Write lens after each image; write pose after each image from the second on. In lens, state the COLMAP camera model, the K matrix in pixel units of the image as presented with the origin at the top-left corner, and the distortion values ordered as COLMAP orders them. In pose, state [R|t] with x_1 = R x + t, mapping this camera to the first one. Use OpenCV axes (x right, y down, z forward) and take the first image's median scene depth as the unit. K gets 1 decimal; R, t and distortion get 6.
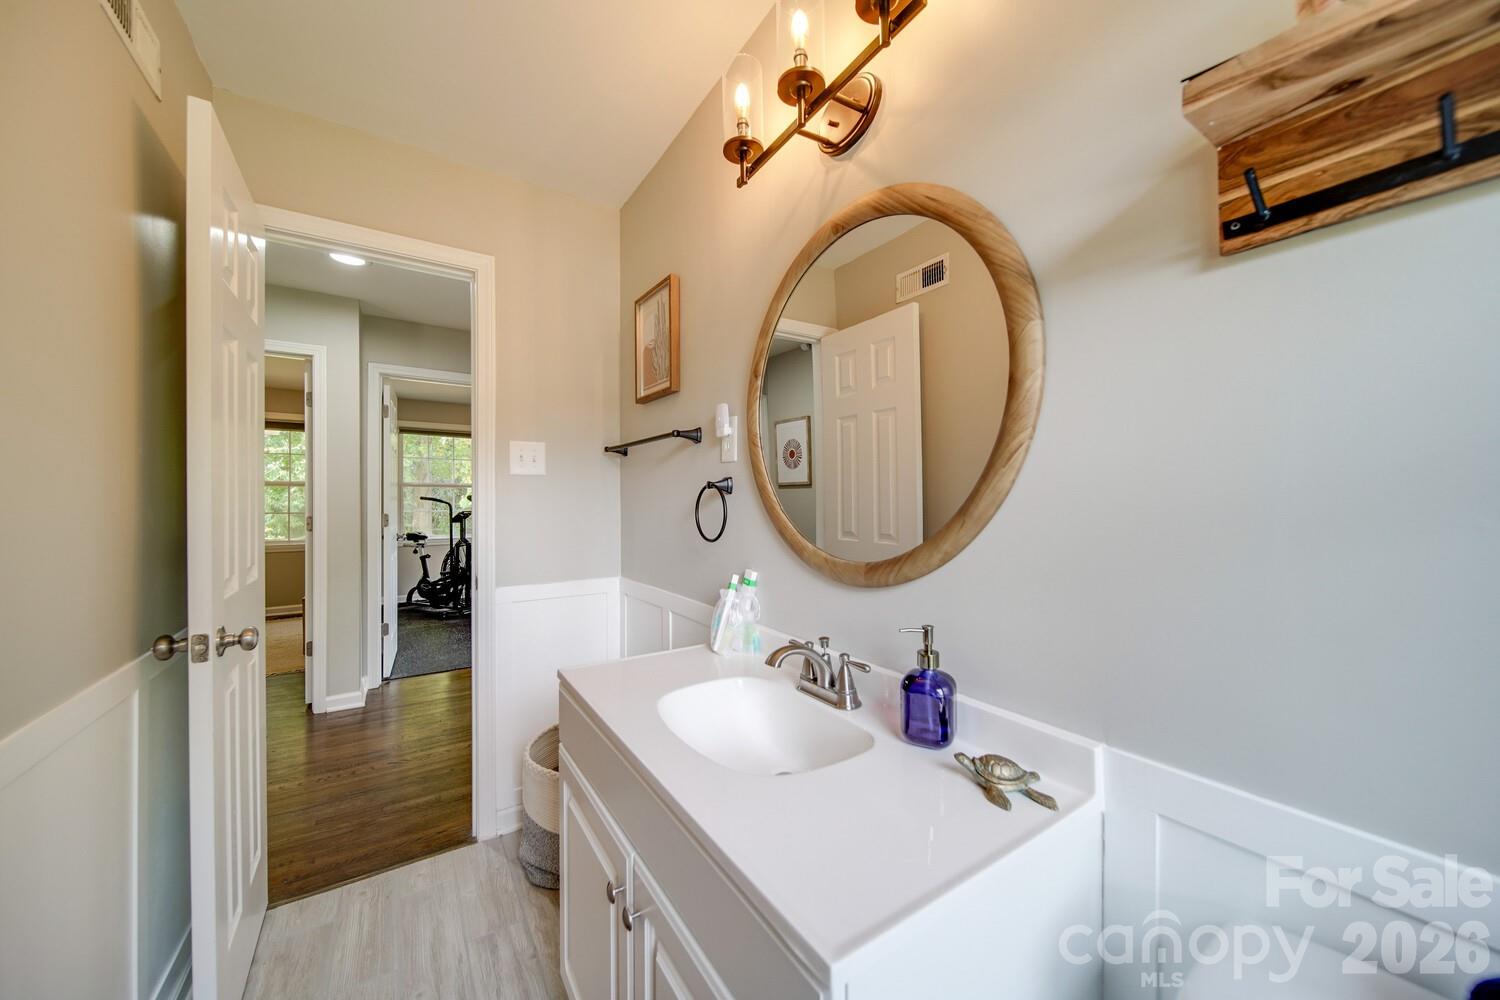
lens RADIAL K [[529.4, 0, 752.6], [0, 529.4, 499.0], [0, 0, 1]] dist [-0.000728, -0.000816]
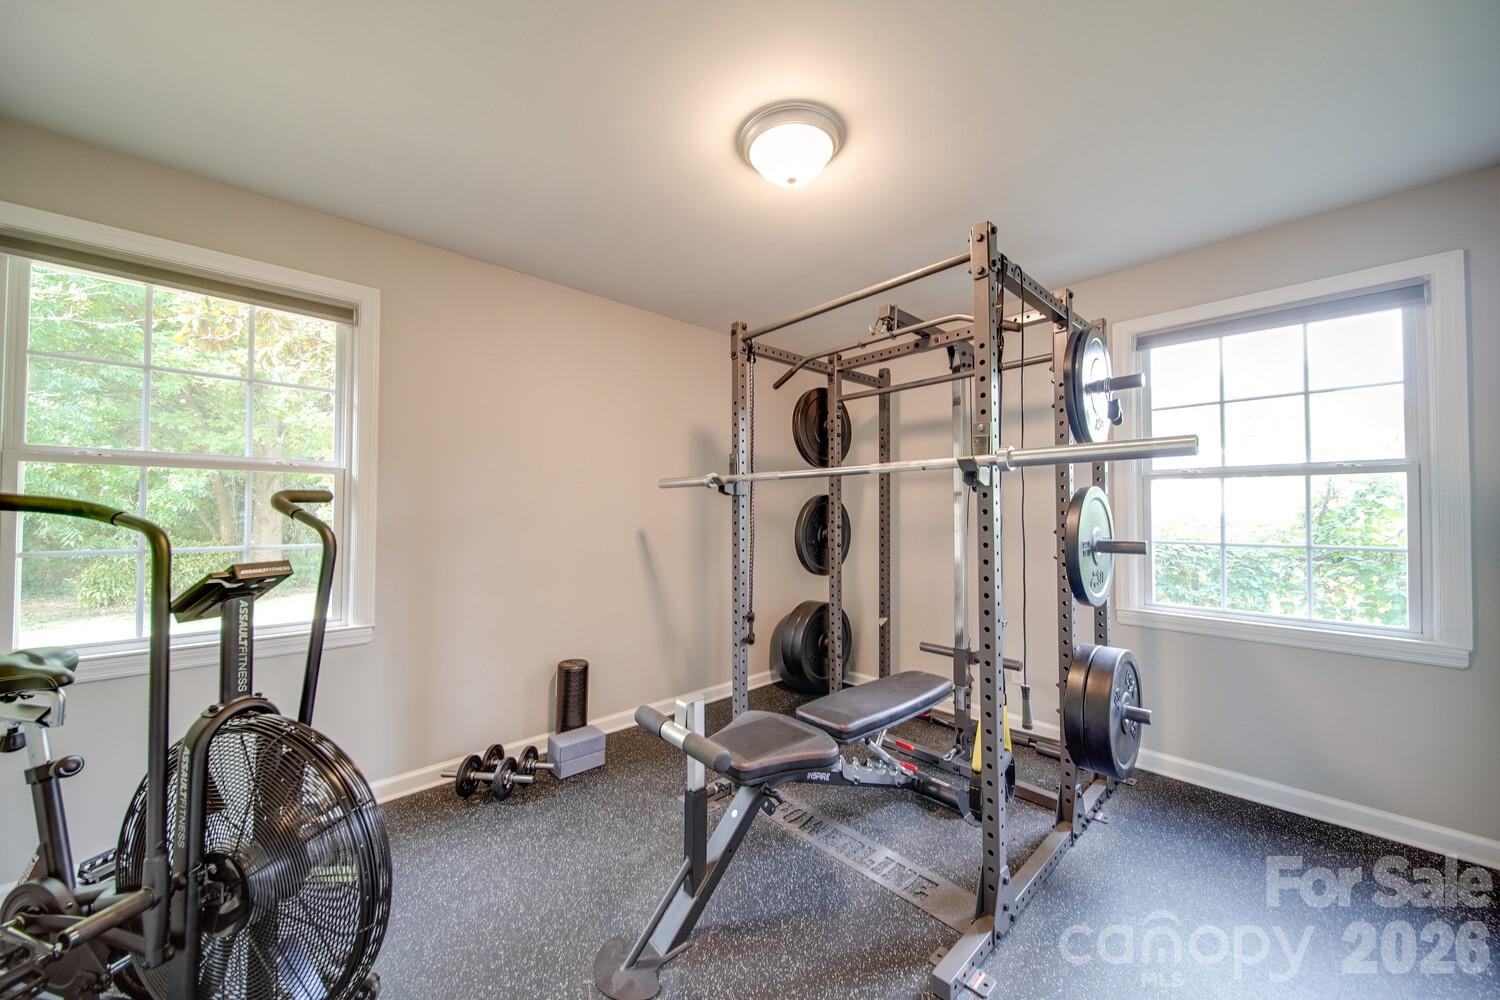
lens RADIAL K [[529.4, 0, 750.1], [0, 529.4, 499.1], [0, 0, 1]] dist [-0.000728, -0.000816]
pose [[0.987140, 0.002938, 0.159832, -0.377492], [0.001216, 0.999664, -0.025884, 0.003022], [-0.159855, 0.025746, 0.986805, 0.752401]]
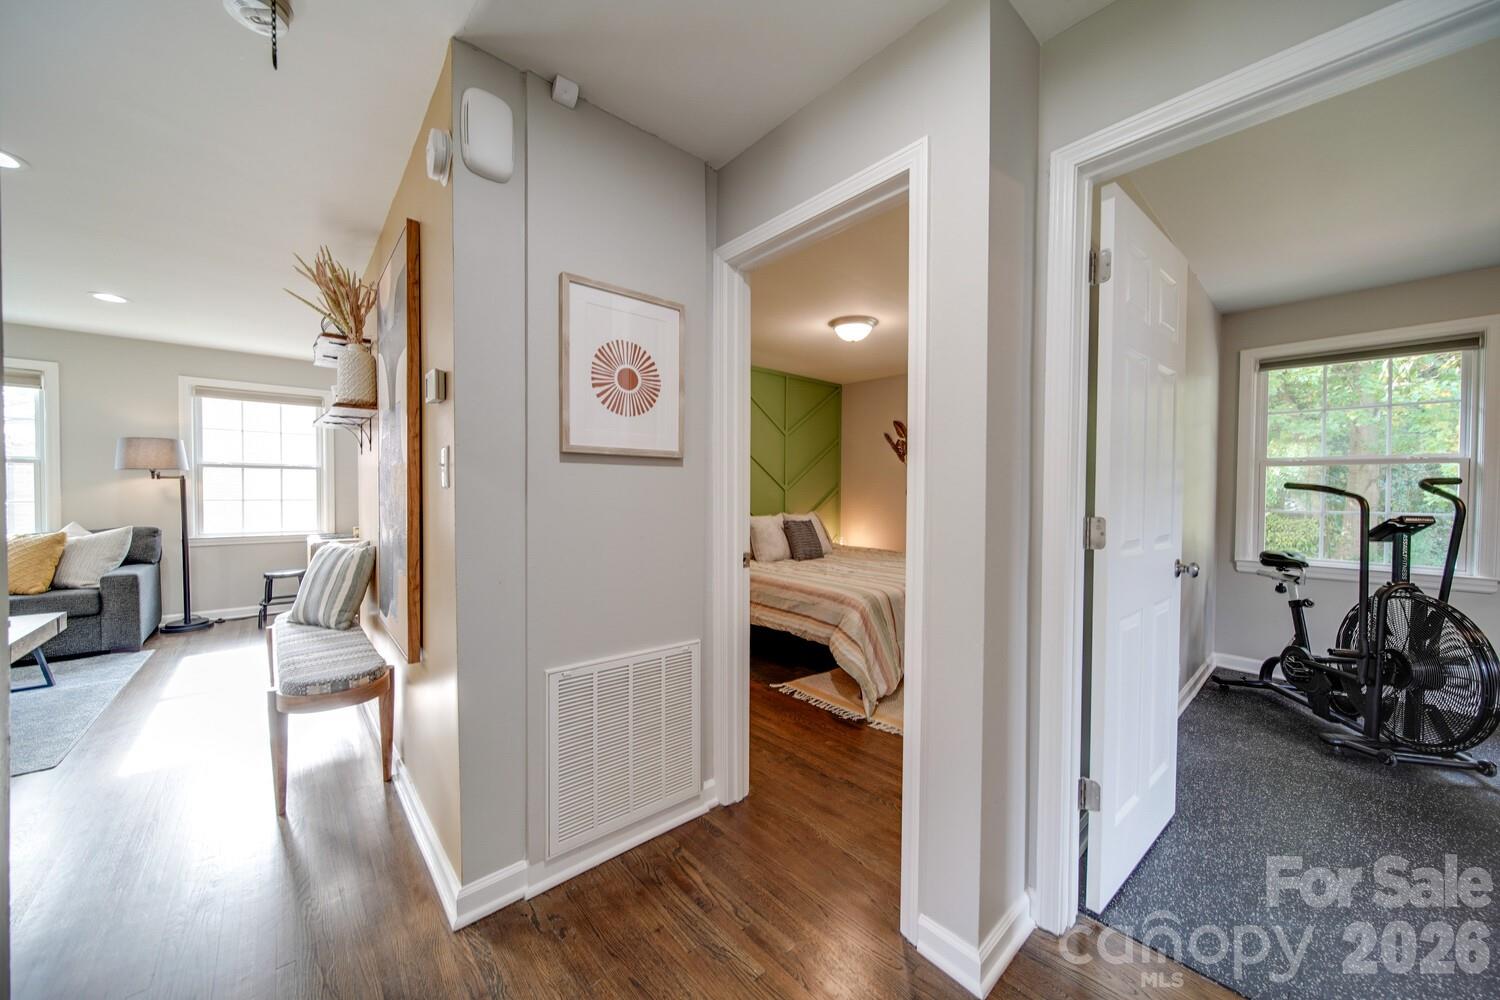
lens RADIAL K [[529.4, 0, 755.0], [0, 529.4, 500.1], [0, 0, 1]] dist [-0.000728, -0.000816]
pose [[0.147207, 0.017987, -0.988942, -0.205063], [-0.007169, 0.999828, 0.017118, 0.006618], [0.989080, 0.004570, 0.147310, 0.421901]]
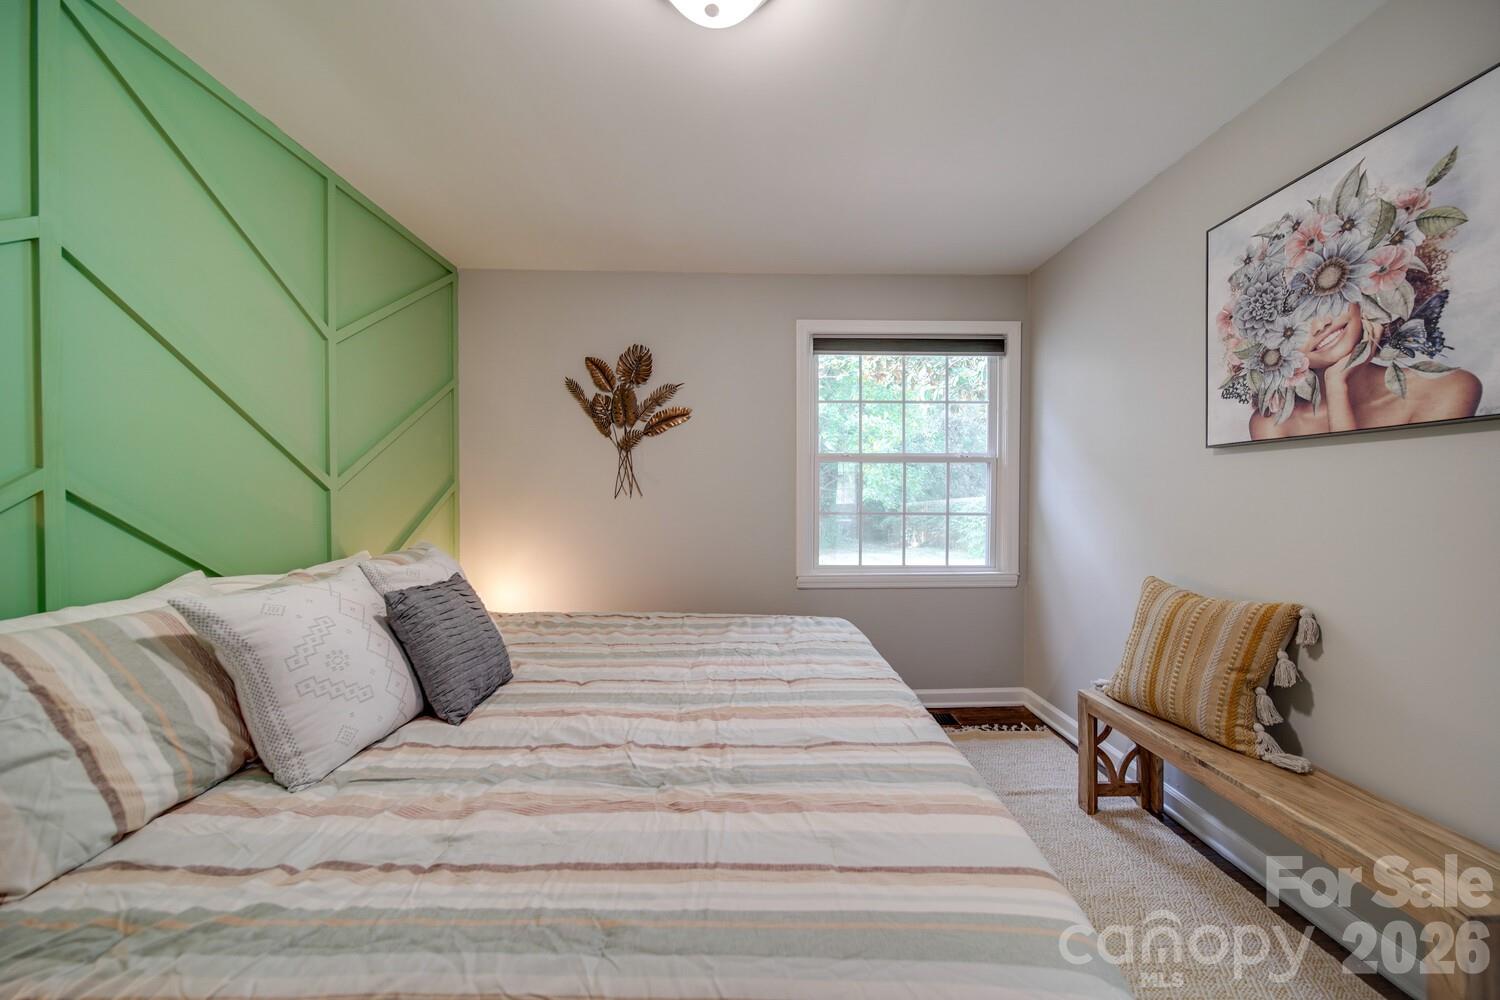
lens RADIAL K [[529.4, 0, 751.2], [0, 529.4, 501.2], [0, 0, 1]] dist [-0.000728, -0.000816]
pose [[0.842806, 0.007925, -0.538160, -0.717940], [-0.000670, 0.999906, 0.013674, 0.006689], [0.538217, -0.011164, 0.842732, 0.471511]]
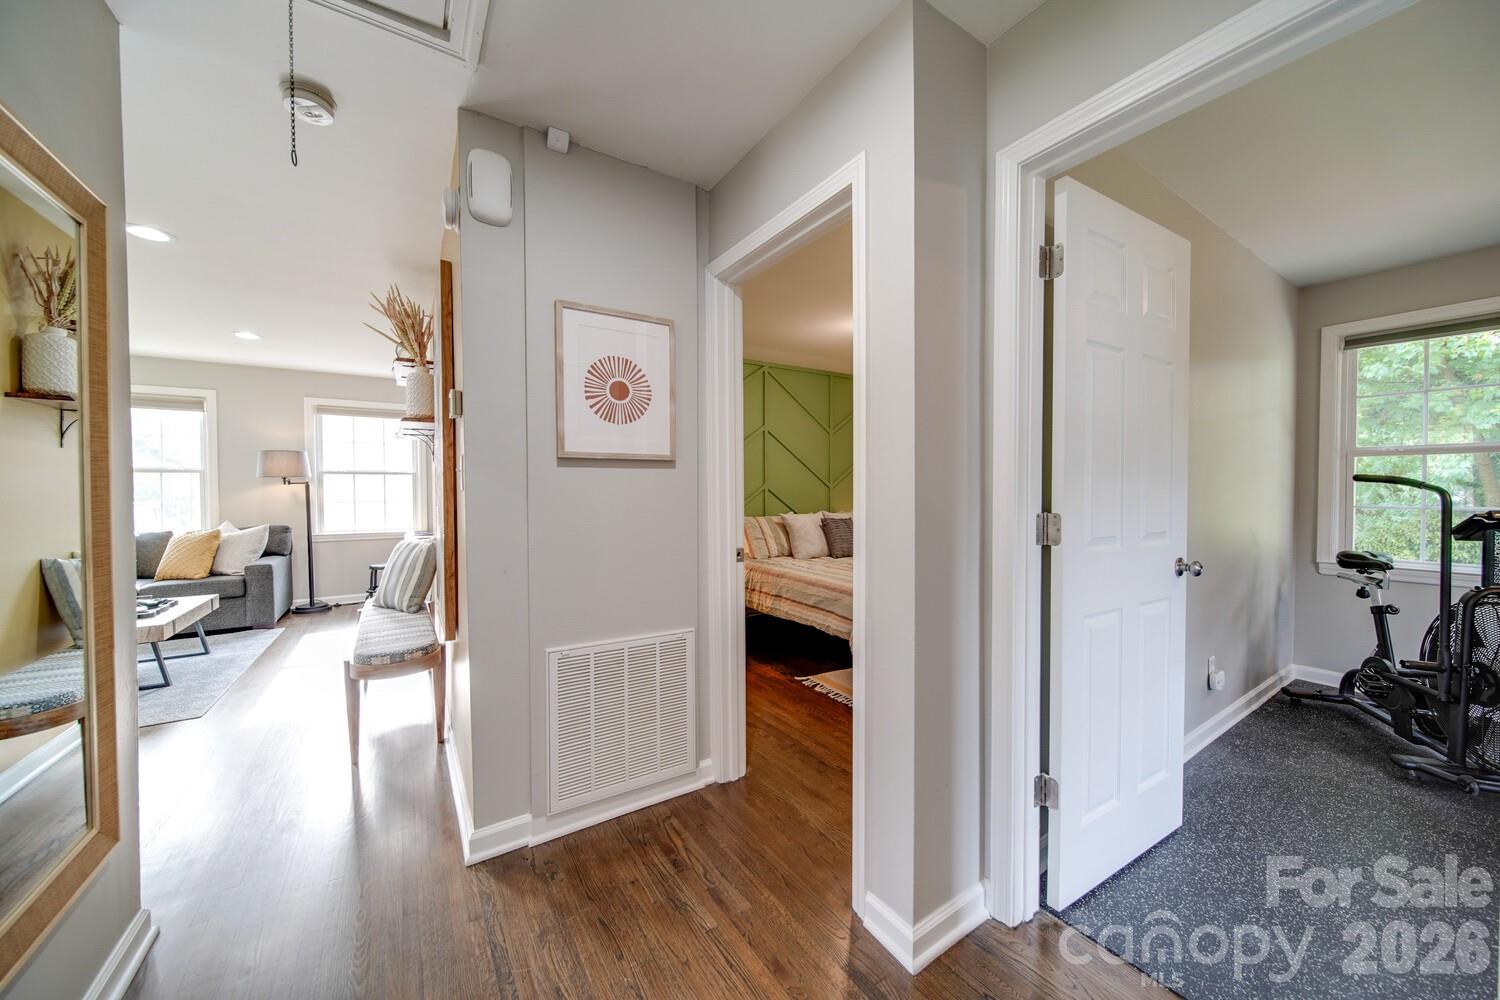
lens RADIAL K [[529.4, 0, 754.7], [0, 529.4, 500.1], [0, 0, 1]] dist [-0.000728, -0.000816]
pose [[0.000639, 0.020061, -0.999799, -0.179158], [0.003269, 0.999793, 0.020063, 0.006143], [0.999994, -0.003281, 0.000573, 0.478748]]
